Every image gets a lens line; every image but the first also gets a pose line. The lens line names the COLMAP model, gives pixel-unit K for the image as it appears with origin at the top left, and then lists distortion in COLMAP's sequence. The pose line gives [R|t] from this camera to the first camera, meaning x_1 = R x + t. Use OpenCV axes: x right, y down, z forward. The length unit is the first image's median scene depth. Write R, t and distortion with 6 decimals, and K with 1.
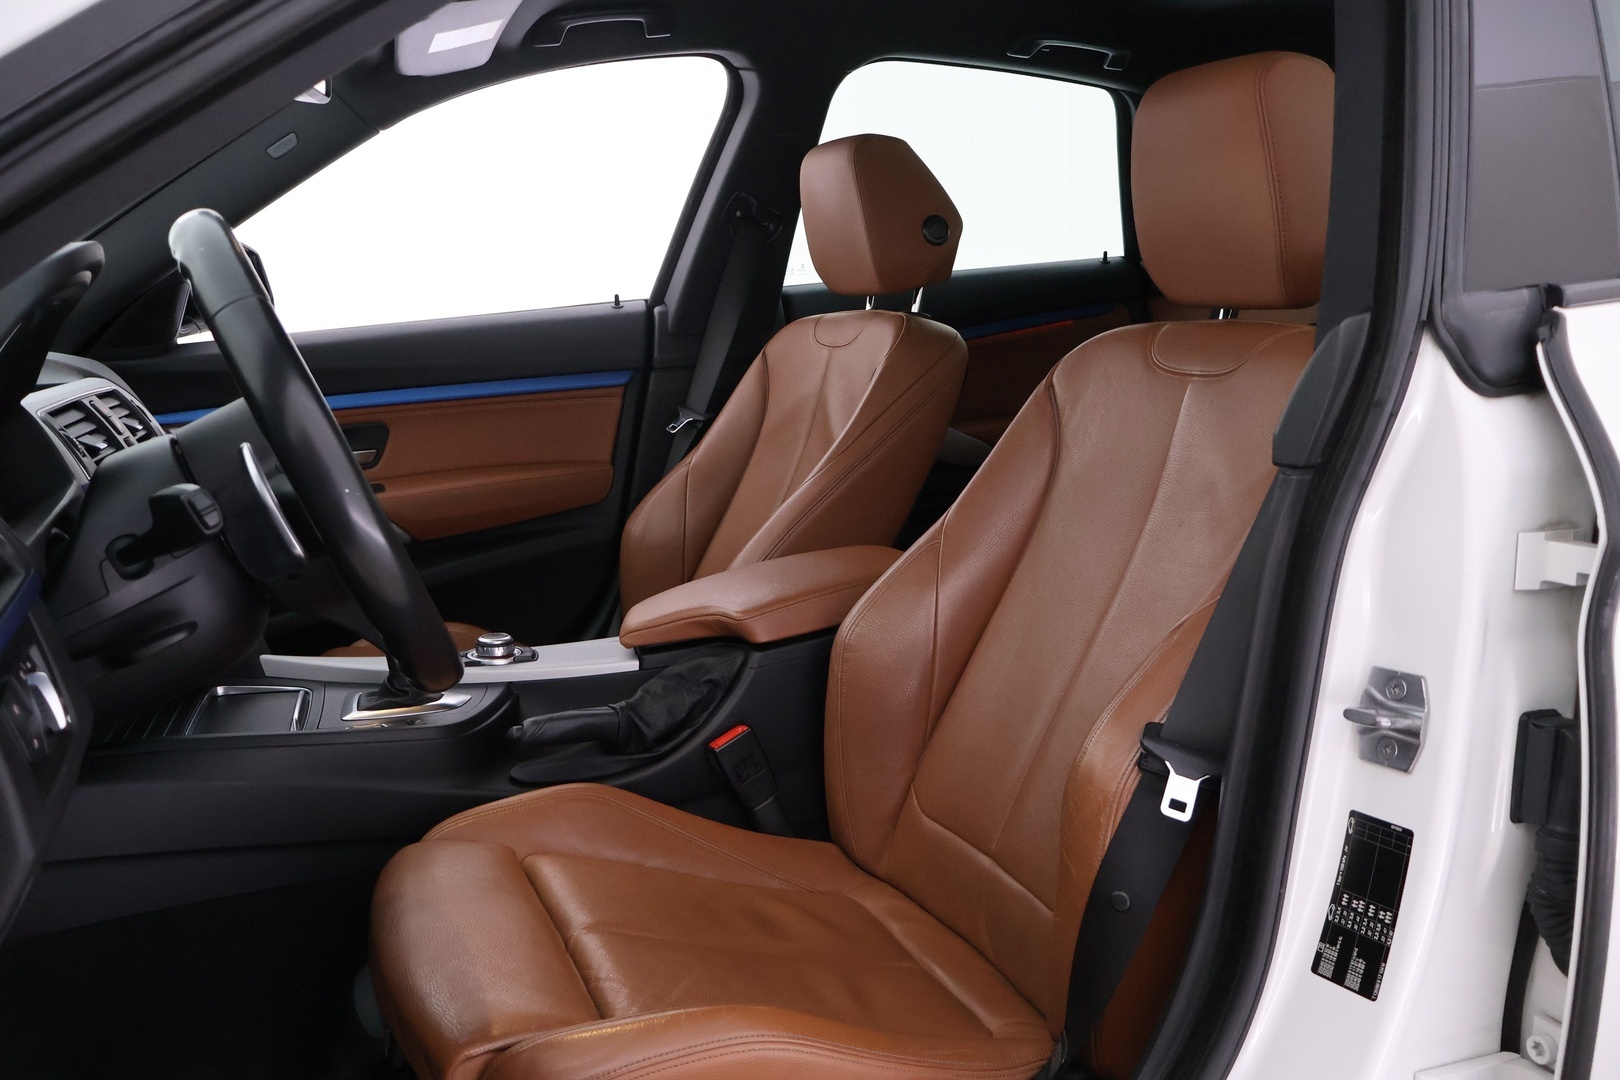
lens RADIAL K [[1316.0, 0, 810.0], [0, 1316.0, 540.0], [0, 0, 1]] dist [-0.029280, -0.004498]
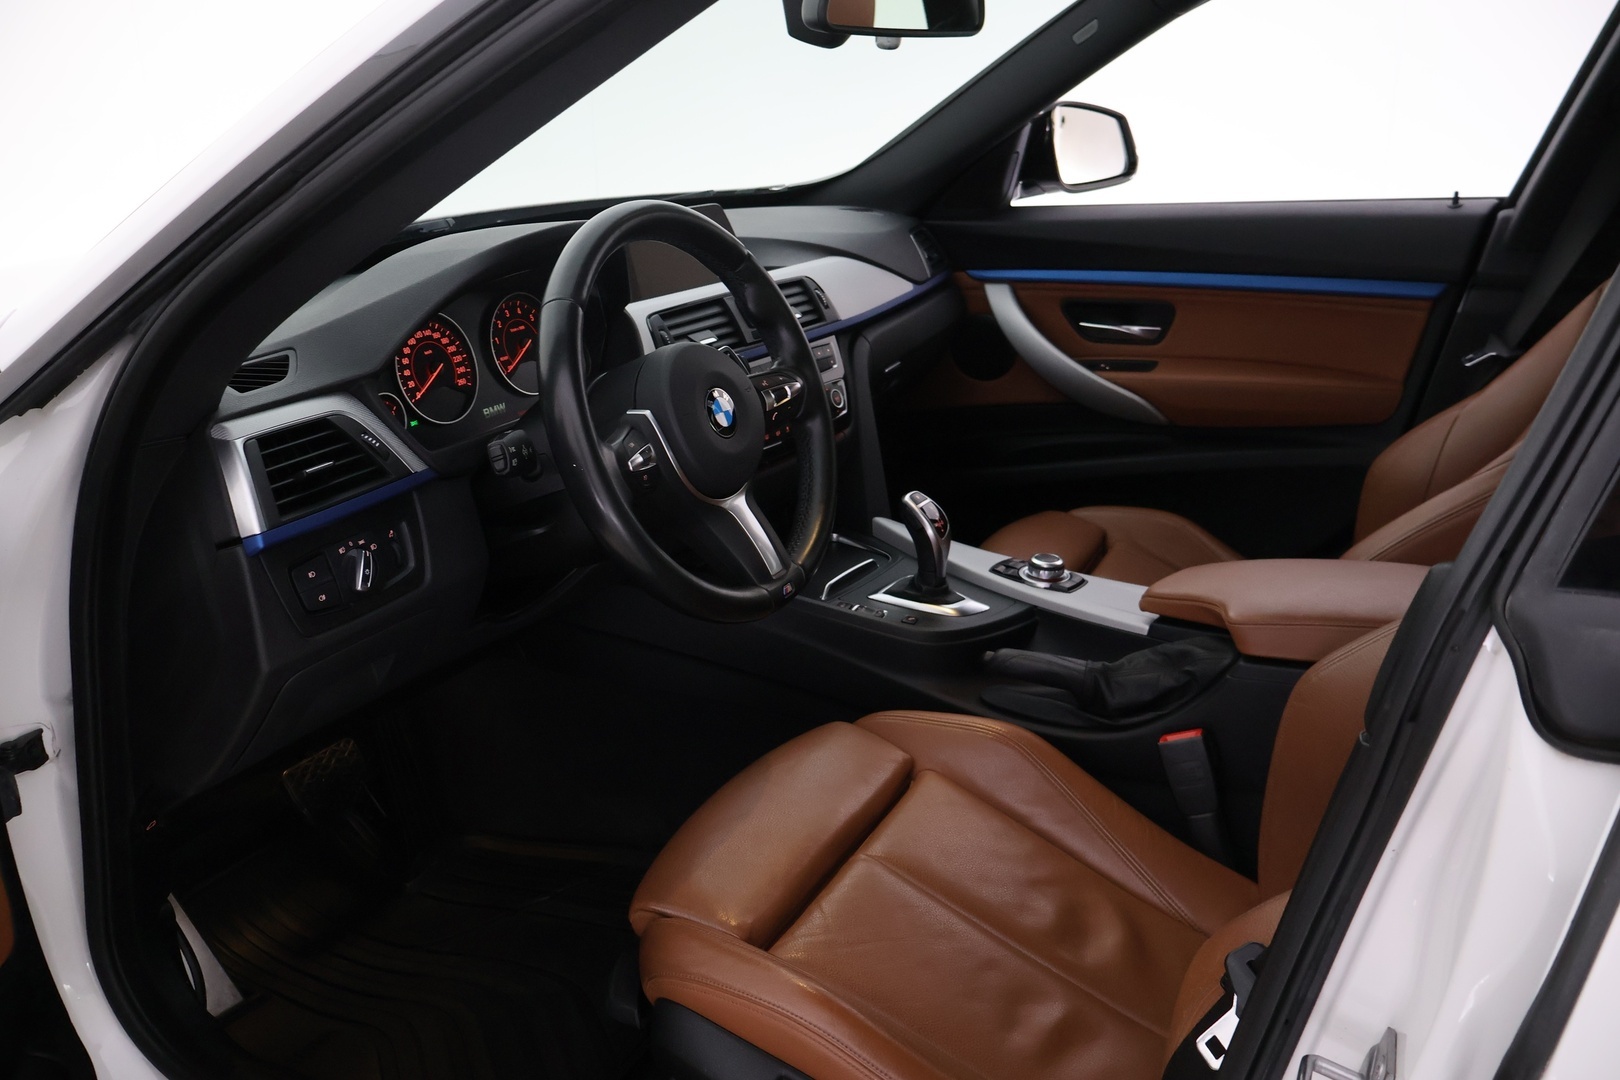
lens RADIAL K [[1317.7, 0, 810.0], [0, 1317.7, 540.0], [0, 0, 1]] dist [-0.086096, -0.001803]
pose [[0.637929, 0.278353, -0.718030, 0.289724], [-0.149206, 0.959398, 0.239361, -0.122403], [0.755503, -0.045561, 0.653559, 0.138868]]
